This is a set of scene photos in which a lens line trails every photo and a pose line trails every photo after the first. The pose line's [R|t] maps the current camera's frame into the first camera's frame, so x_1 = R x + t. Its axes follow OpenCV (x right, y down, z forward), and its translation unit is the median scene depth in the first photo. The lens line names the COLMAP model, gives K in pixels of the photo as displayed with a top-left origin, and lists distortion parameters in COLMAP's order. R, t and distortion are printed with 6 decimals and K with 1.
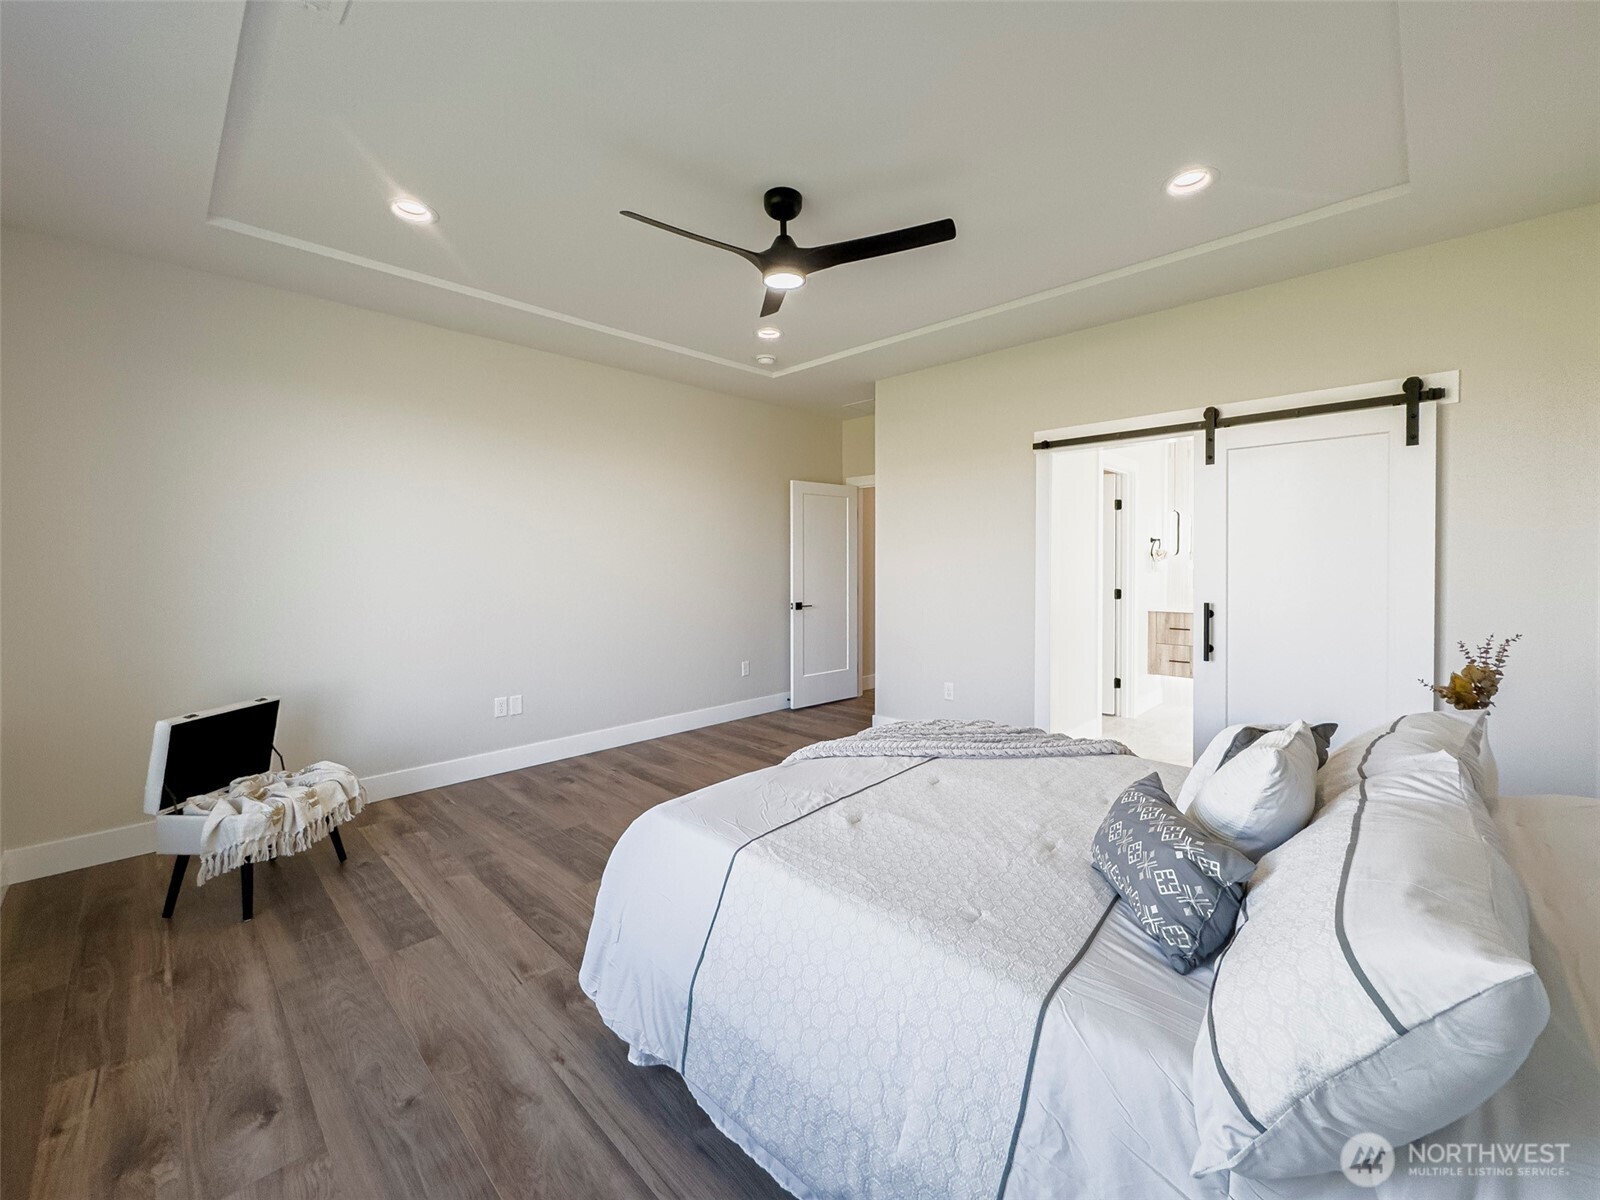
lens RADIAL K [[649.0, 0, 805.8], [0, 649.0, 572.6], [0, 0, 1]] dist [-0.002385, -0.000360]
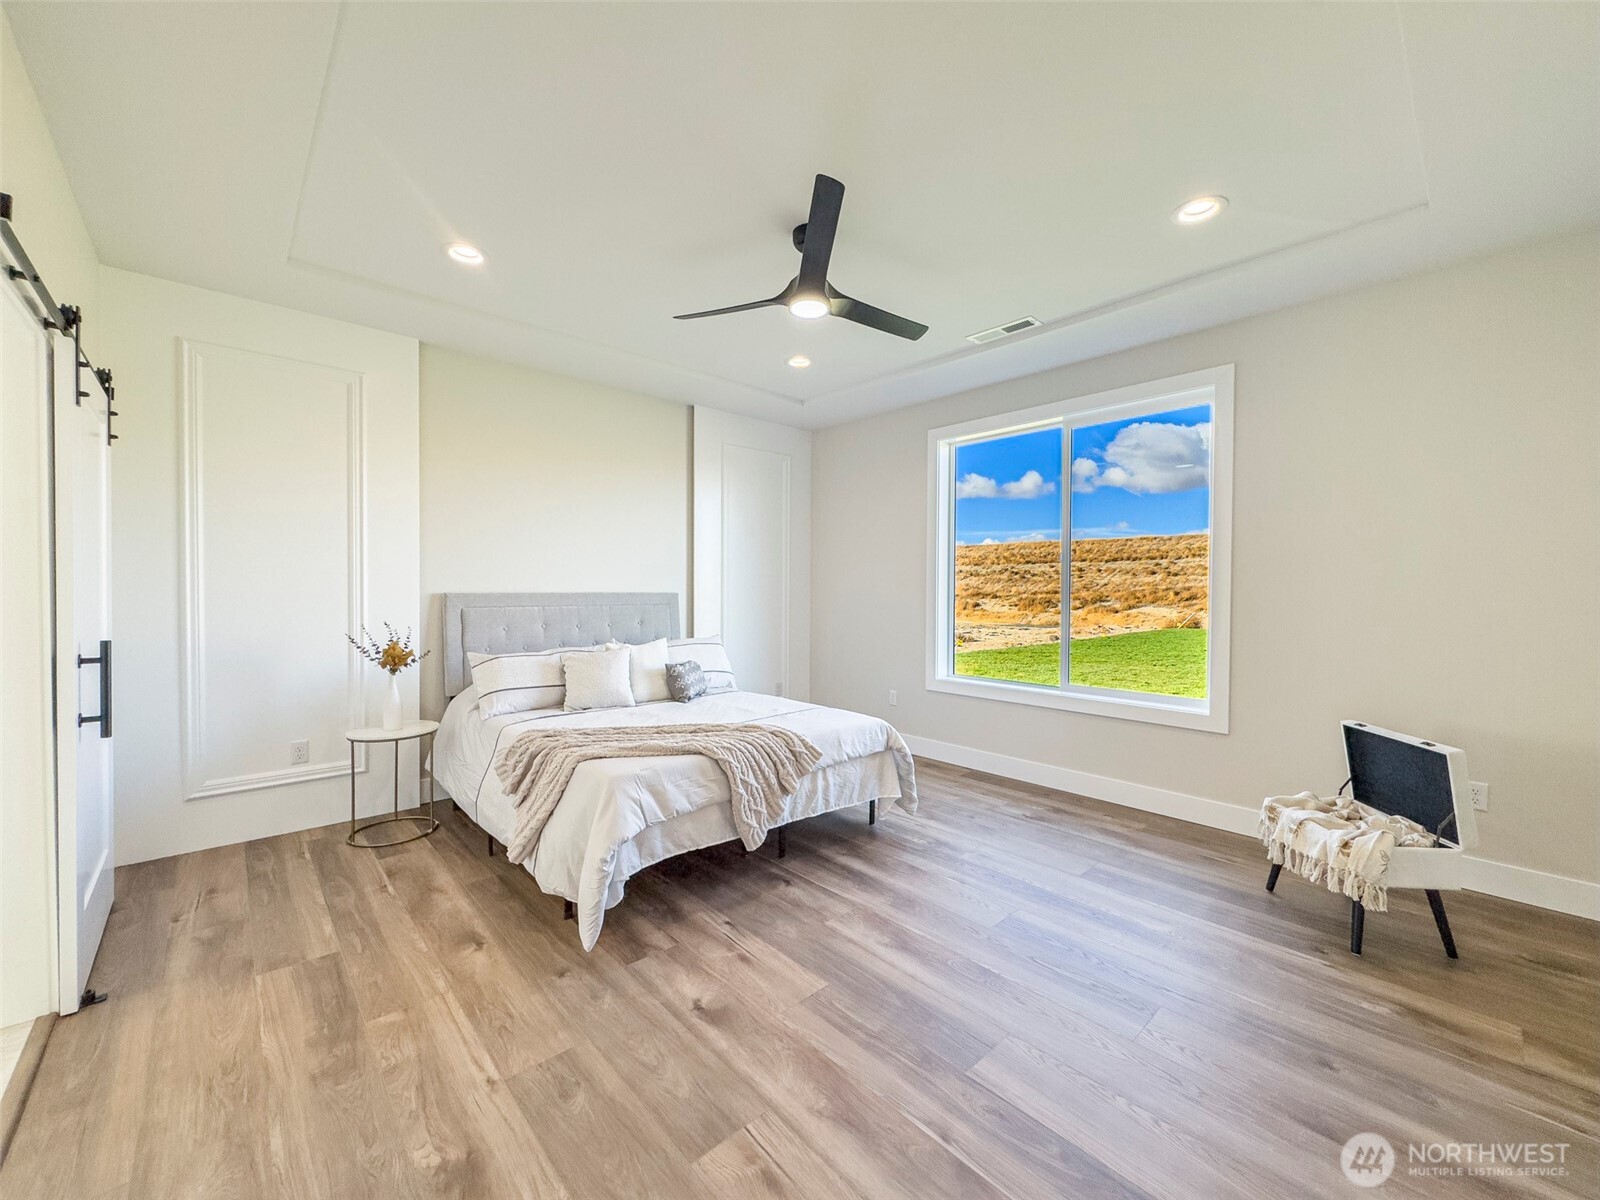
lens RADIAL K [[646.0, 0, 800.0], [0, 646.0, 600.0], [0, 0, 1]] dist [-0.000342, 0.000017]
pose [[-0.998095, -0.004507, 0.061525, -0.106860], [-0.002424, 0.999422, 0.033898, -0.020570], [-0.061642, 0.033685, -0.997530, 2.479444]]
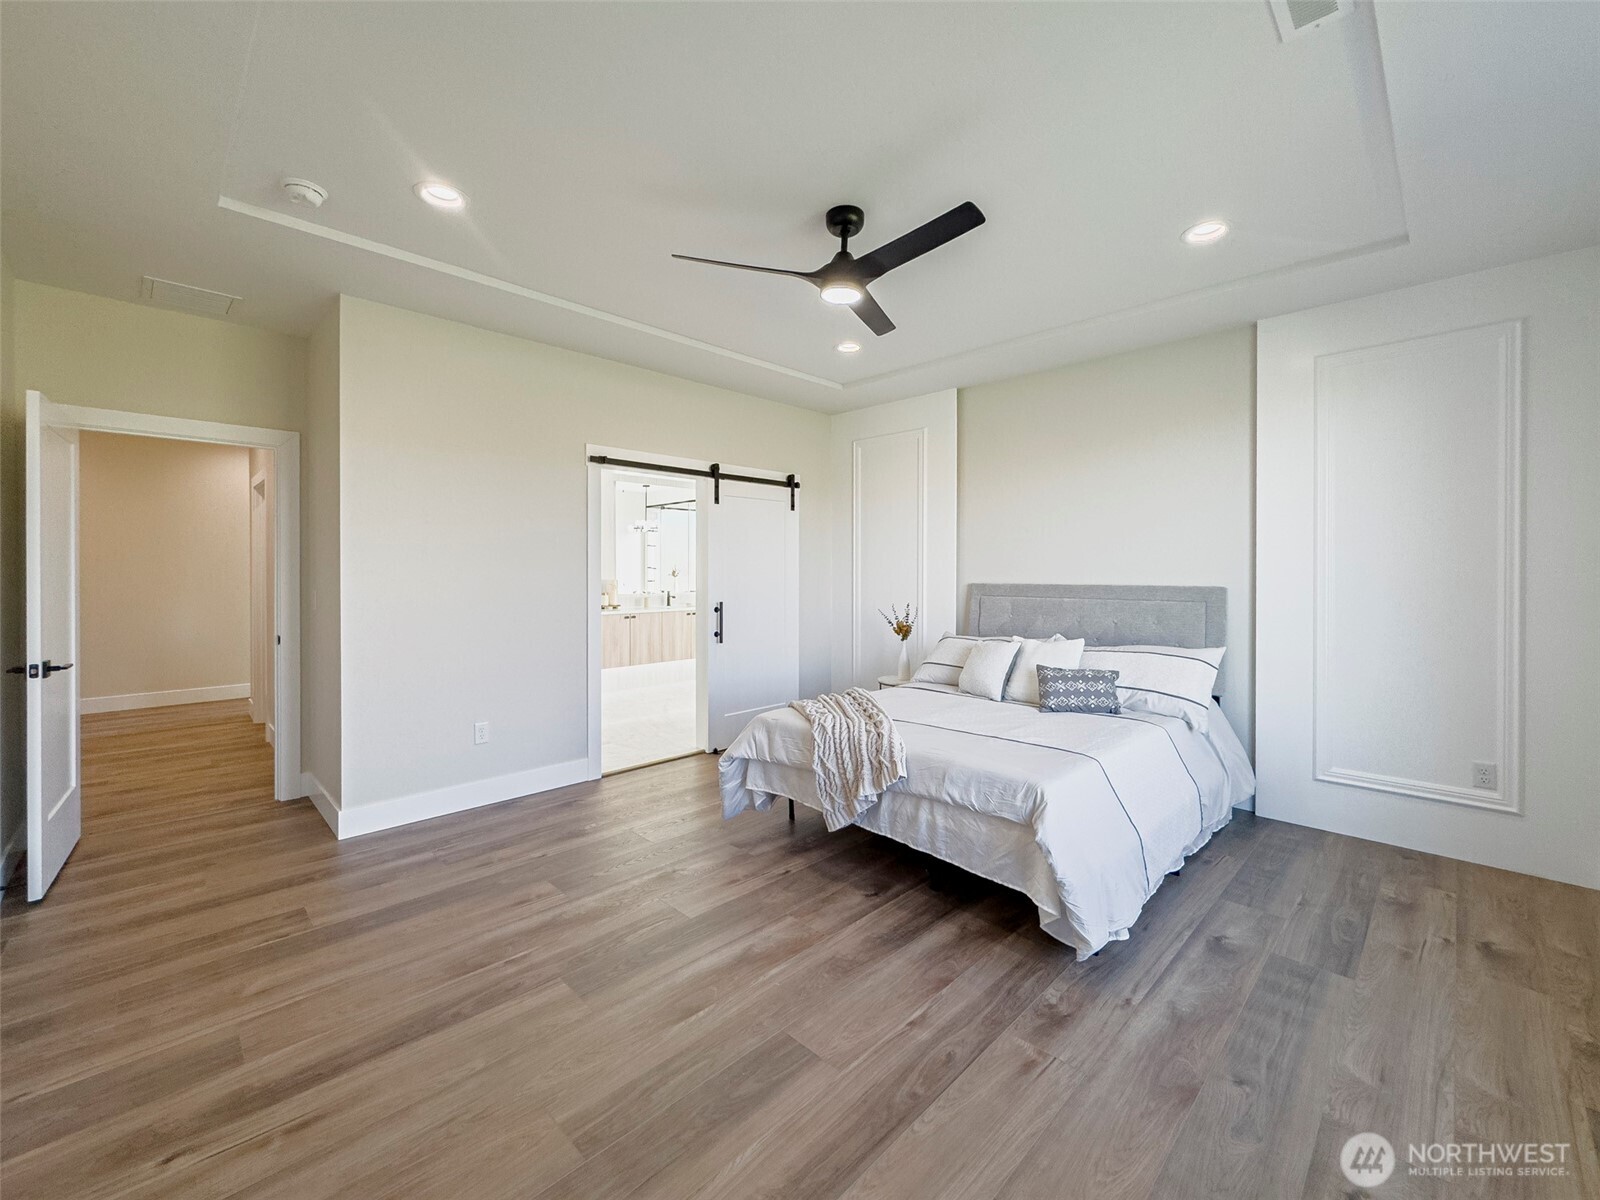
lens RADIAL K [[649.0, 0, 805.8], [0, 649.0, 572.6], [0, 0, 1]] dist [-0.002385, -0.000360]
pose [[0.016545, 0.000763, 0.999863, -1.269003], [0.016385, 0.999865, -0.001034, -0.020152], [-0.999729, 0.016400, 0.016530, 1.265242]]
